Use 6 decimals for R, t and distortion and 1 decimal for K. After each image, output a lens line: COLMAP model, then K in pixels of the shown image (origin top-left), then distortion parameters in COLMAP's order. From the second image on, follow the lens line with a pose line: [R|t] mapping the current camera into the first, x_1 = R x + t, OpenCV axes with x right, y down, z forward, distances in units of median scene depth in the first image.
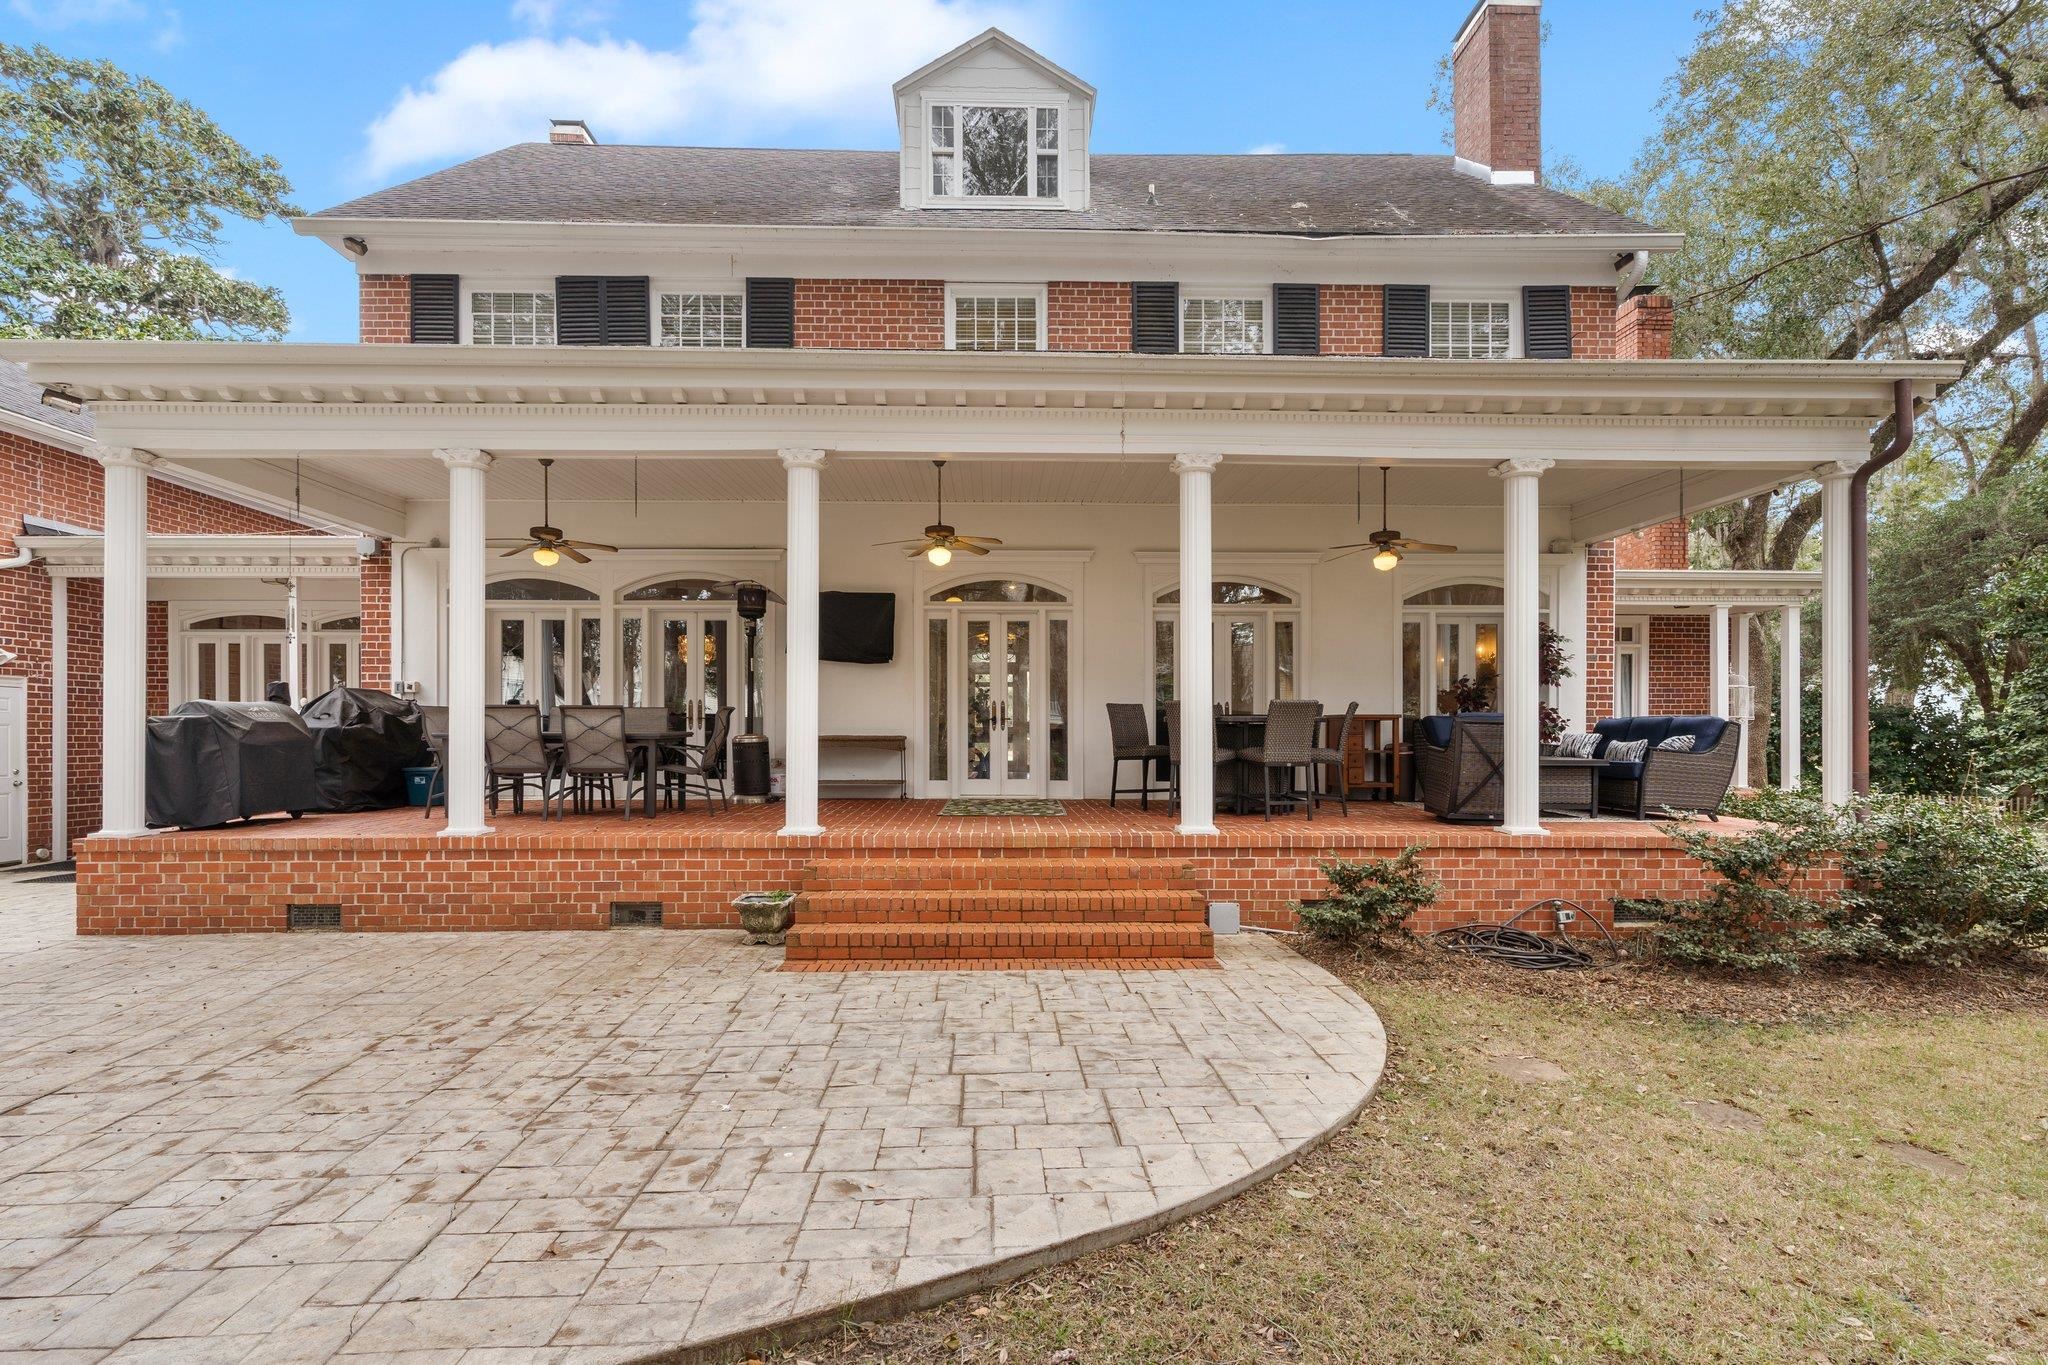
lens RADIAL K [[1002.2, 0, 1022.4], [0, 1002.2, 737.4], [0, 0, 1]] dist [0.000762, -0.001269]
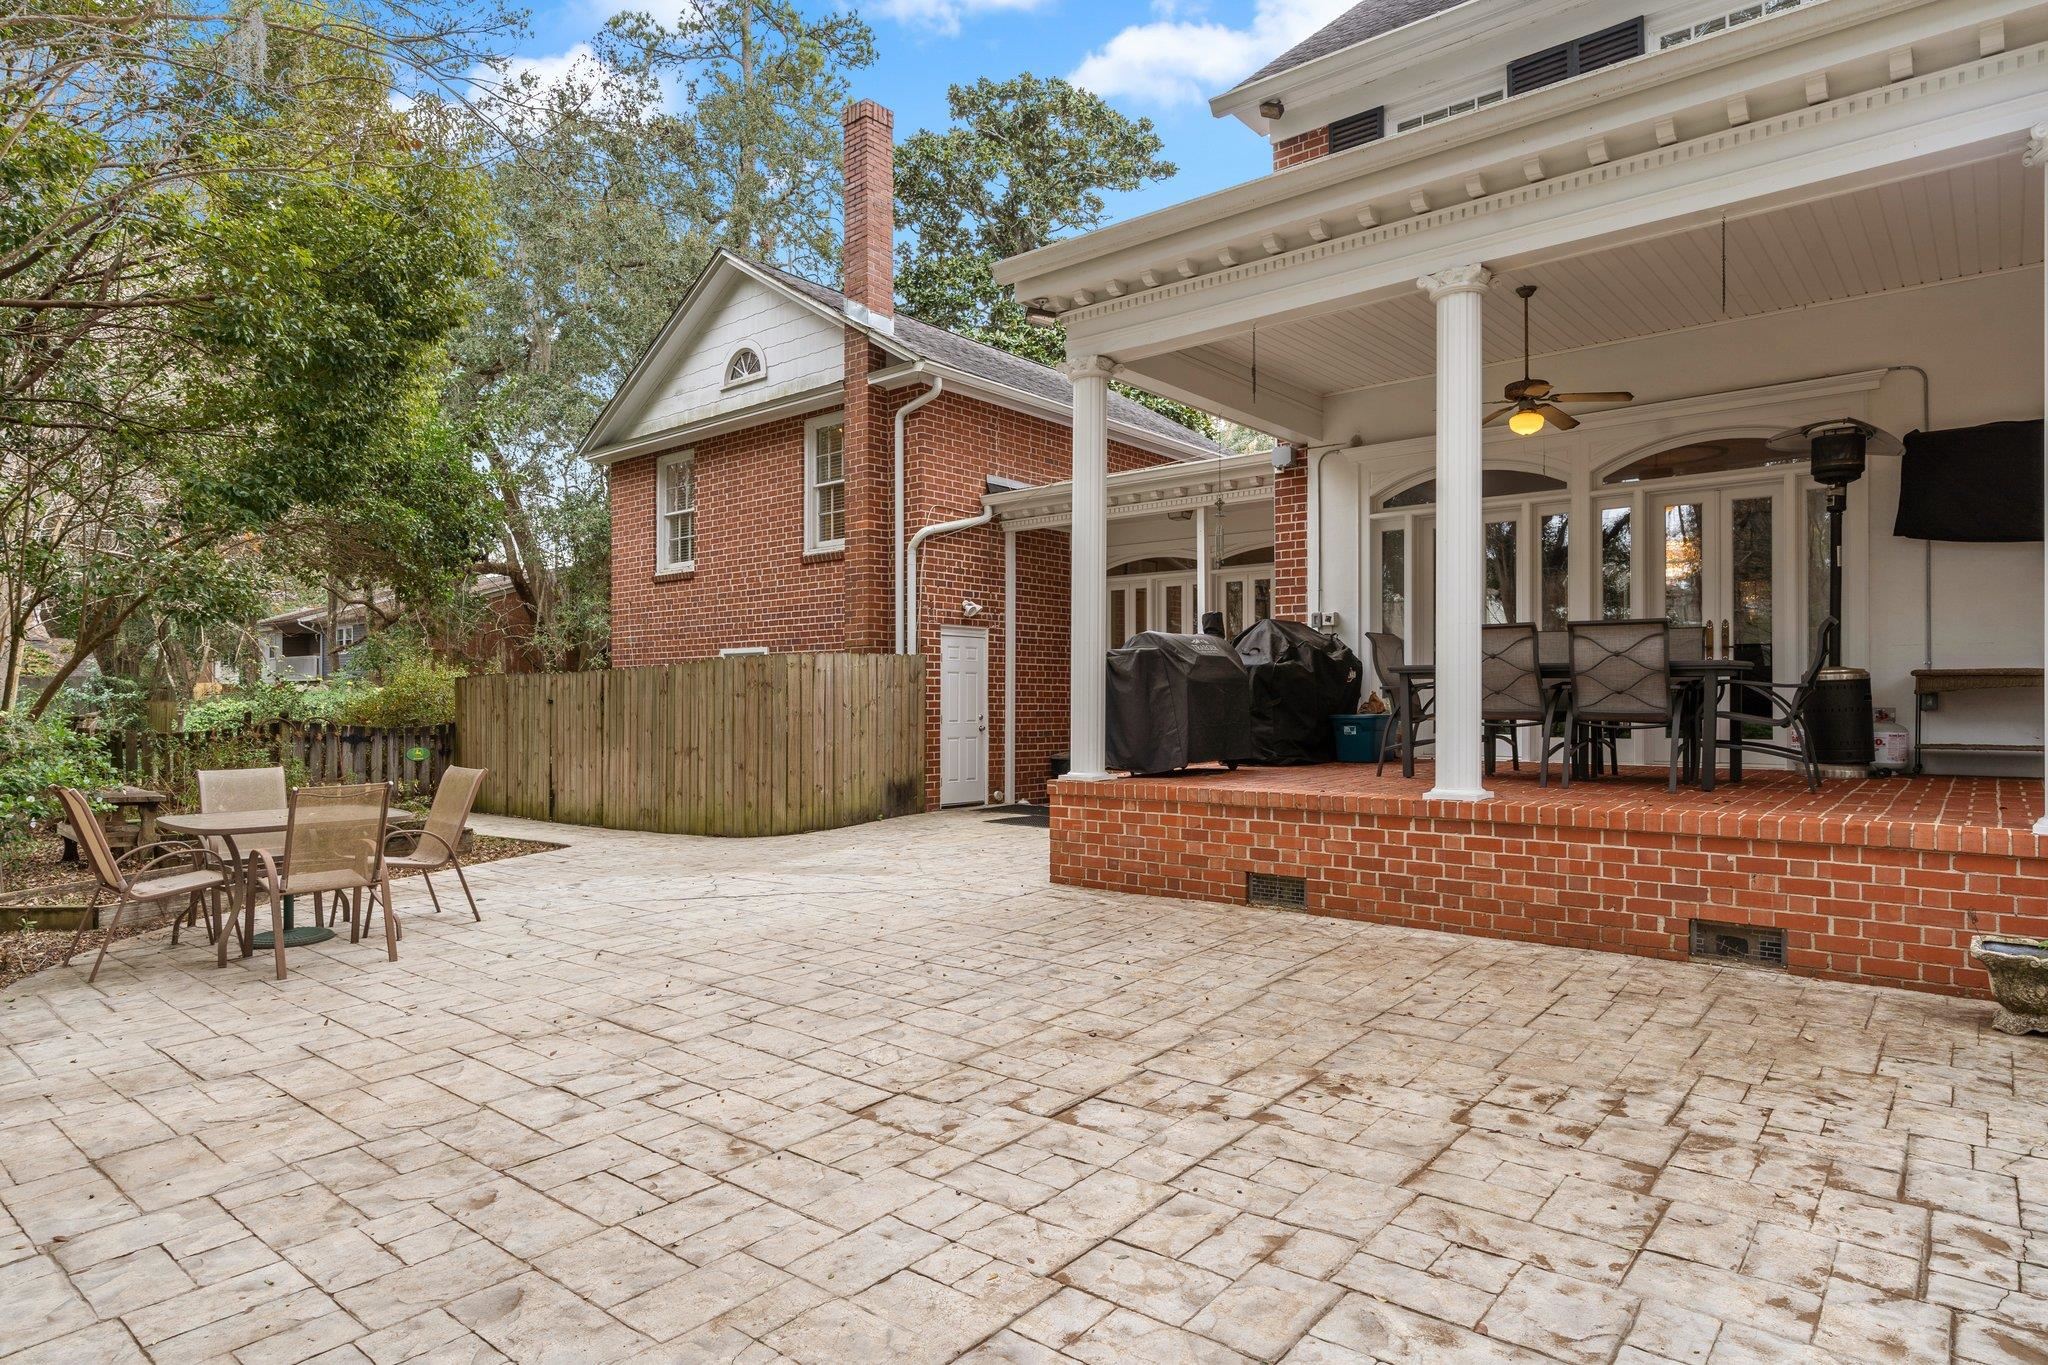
lens RADIAL K [[1160.4, 0, 1019.7], [0, 1160.4, 688.8], [0, 0, 1]] dist [0.002564, 0.001899]
pose [[0.747258, -0.005787, -0.664508, -0.237639], [-0.002884, 0.999924, -0.011951, 0.028462], [0.664527, 0.010847, 0.747185, 0.163786]]
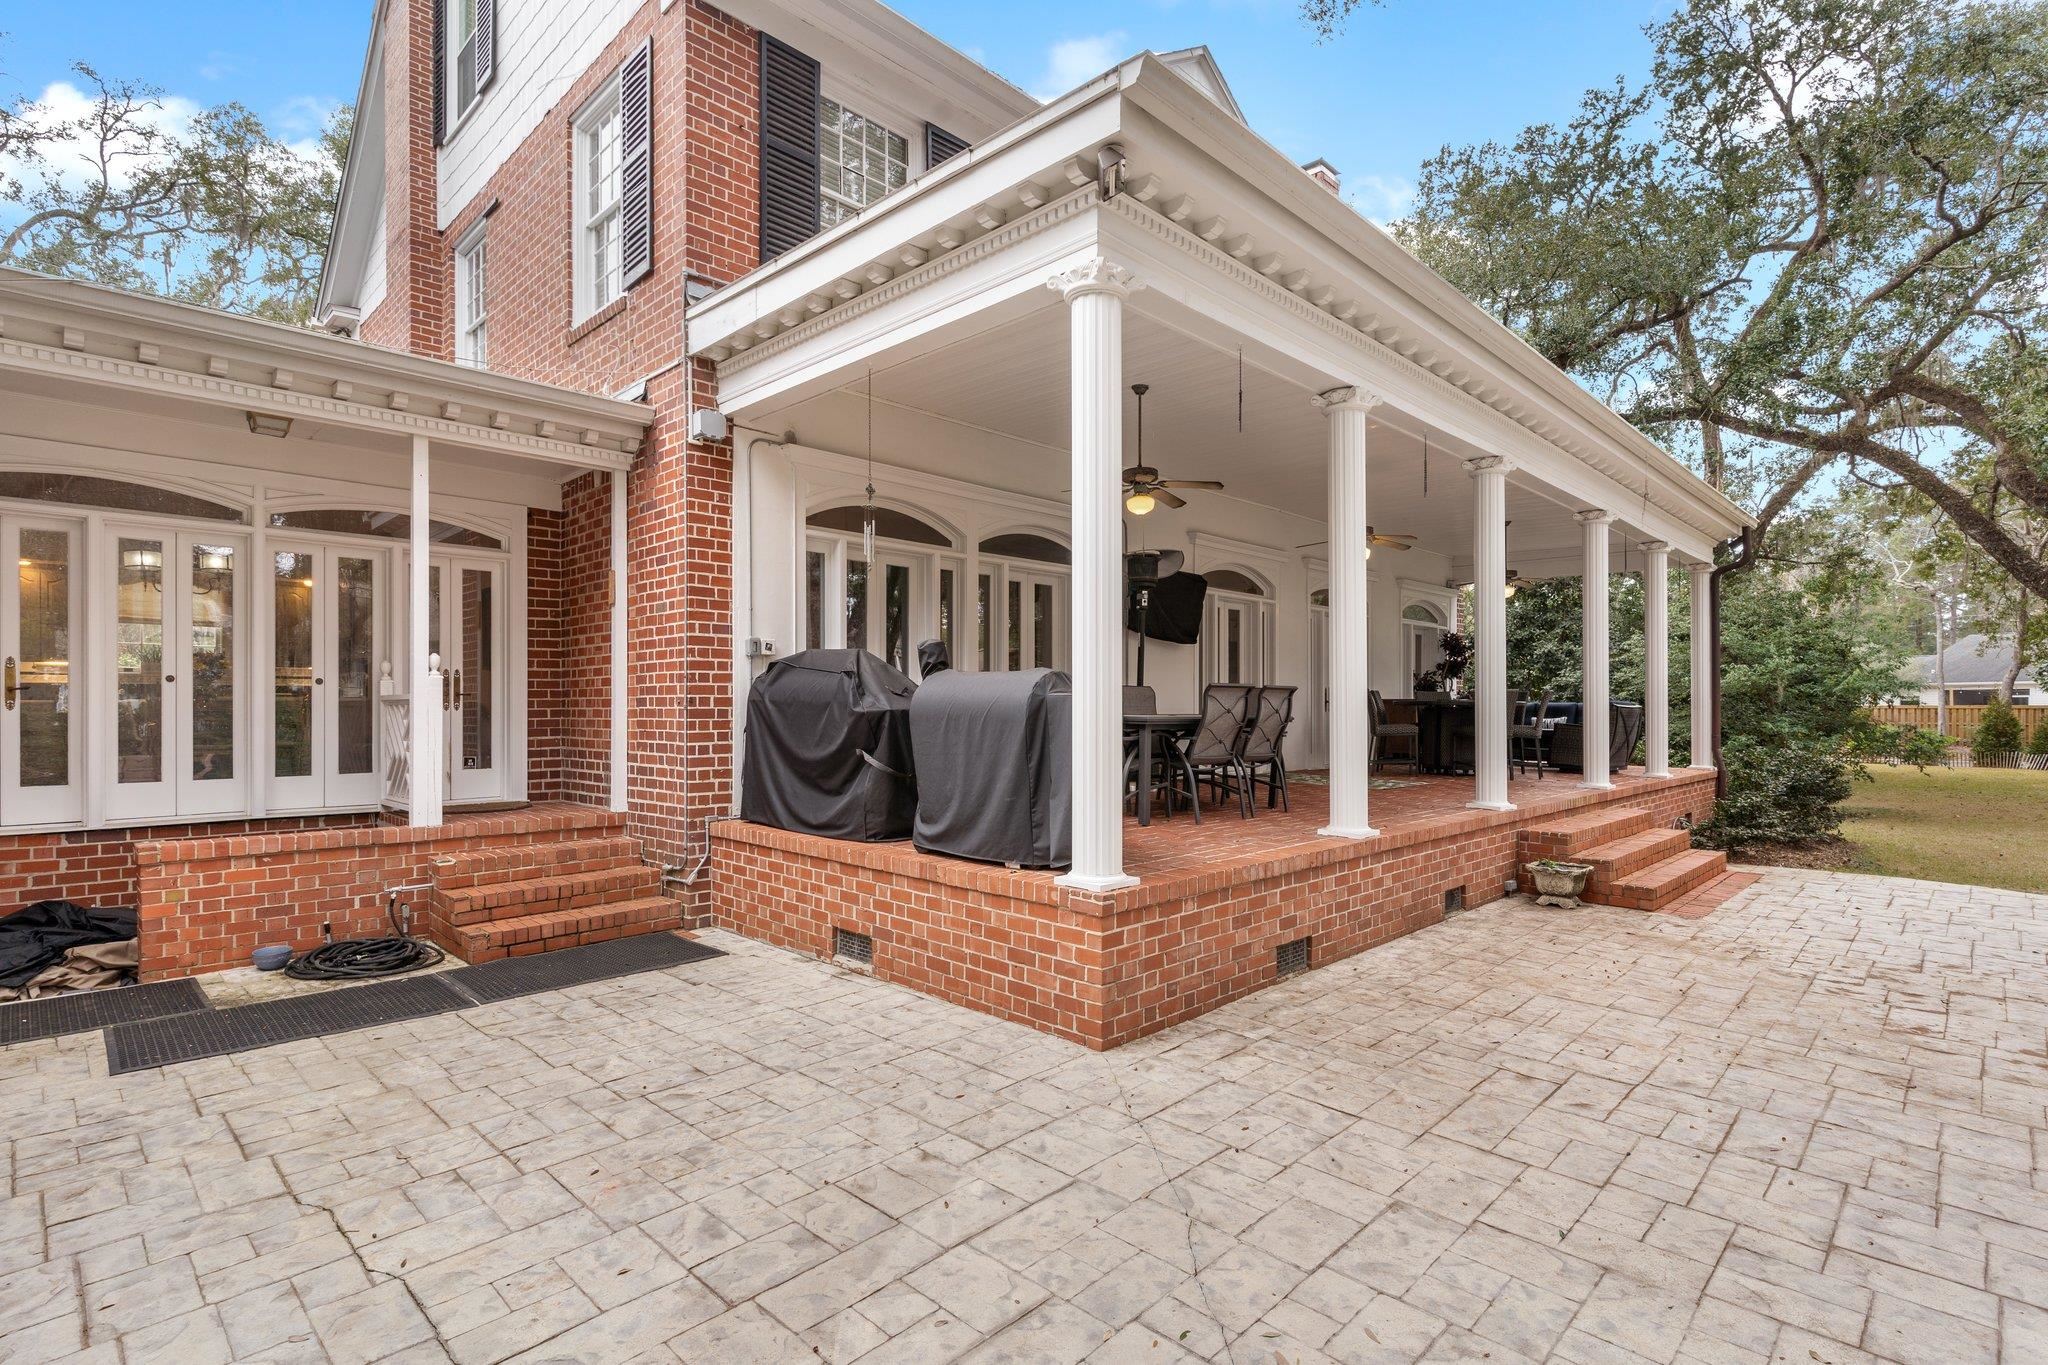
lens RADIAL K [[1002.2, 0, 1001.6], [0, 1002.2, 705.7], [0, 0, 1]] dist [0.002825, -0.000332]
pose [[0.728045, 0.002125, 0.685526, -1.386387], [0.001642, 0.999987, -0.004844, -0.010951], [-0.685528, 0.004652, 0.728032, 0.587032]]
